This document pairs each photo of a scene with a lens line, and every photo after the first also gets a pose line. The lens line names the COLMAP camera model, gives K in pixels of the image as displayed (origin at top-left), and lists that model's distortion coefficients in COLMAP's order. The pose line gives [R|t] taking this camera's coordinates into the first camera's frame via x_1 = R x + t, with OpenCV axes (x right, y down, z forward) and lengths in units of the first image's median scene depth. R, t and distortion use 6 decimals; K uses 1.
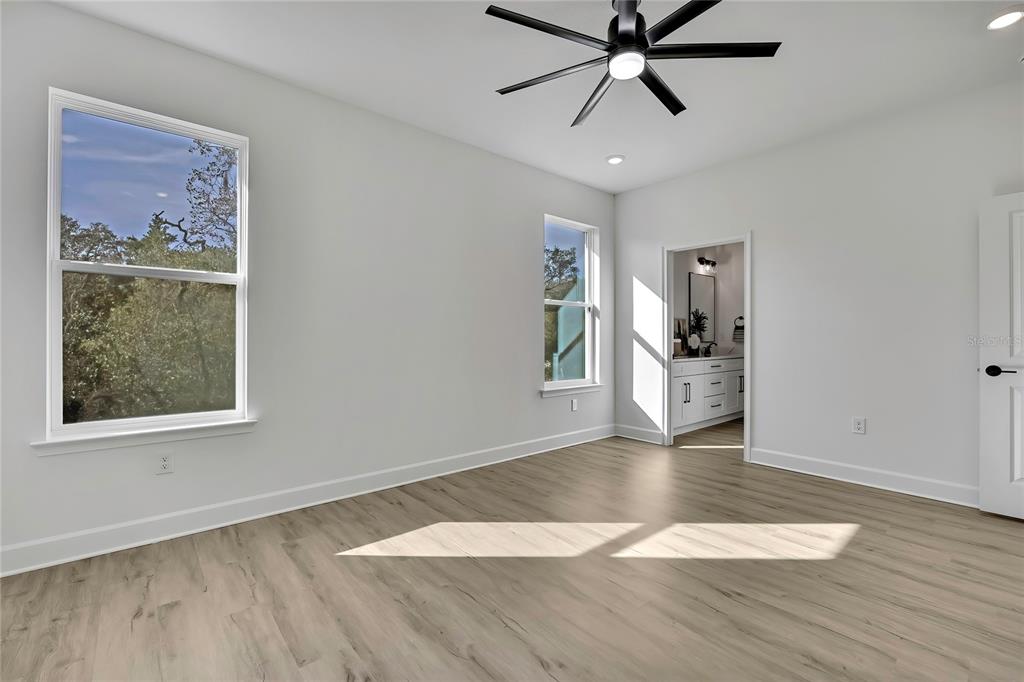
lens RADIAL K [[446.6, 0, 501.3], [0, 446.6, 339.6], [0, 0, 1]] dist [0.015243, -0.000105]
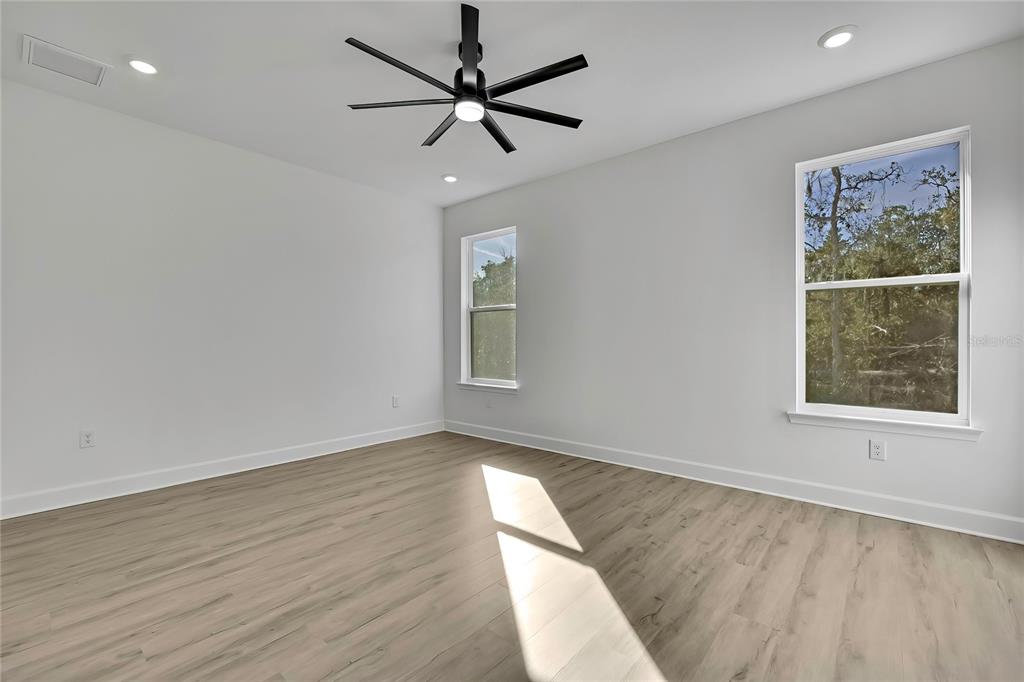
lens RADIAL K [[446.6, 0, 510.2], [0, 446.6, 340.1], [0, 0, 1]] dist [0.015243, -0.000105]
pose [[0.157365, 0.011095, -0.987478, 1.159047], [0.010129, 0.999866, 0.012848, -0.023391], [0.987489, -0.012024, 0.157231, 0.713948]]
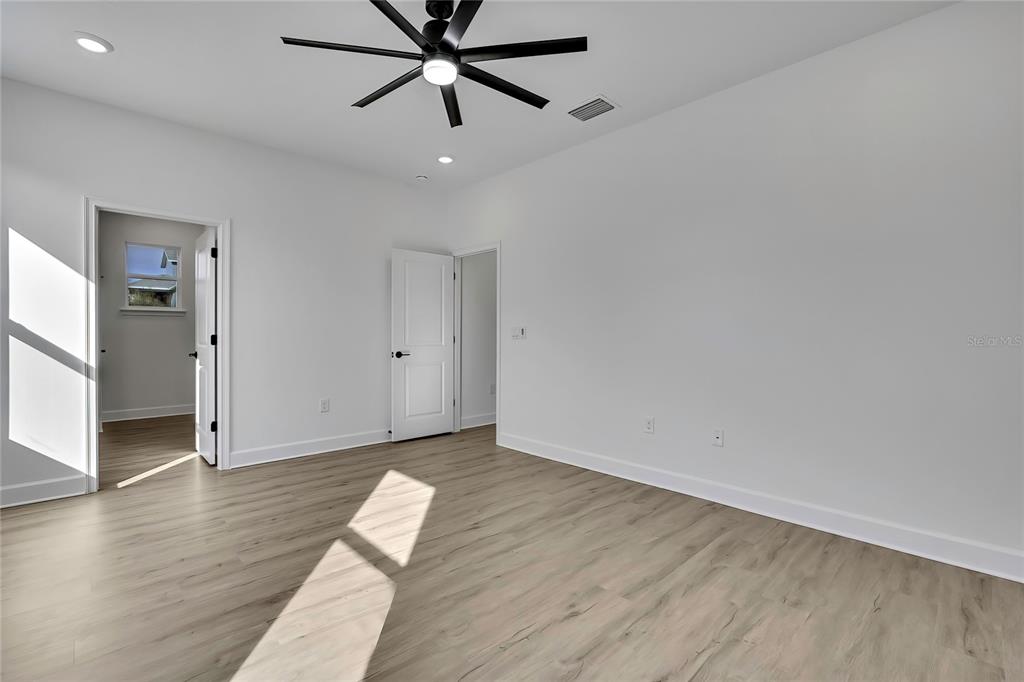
lens RADIAL K [[446.6, 0, 505.4], [0, 446.6, 339.8], [0, 0, 1]] dist [0.015243, -0.000105]
pose [[-0.058782, -0.004462, 0.998261, -0.606104], [-0.008320, 0.999957, 0.003979, -0.006389], [-0.998236, -0.008072, -0.058816, 0.704507]]
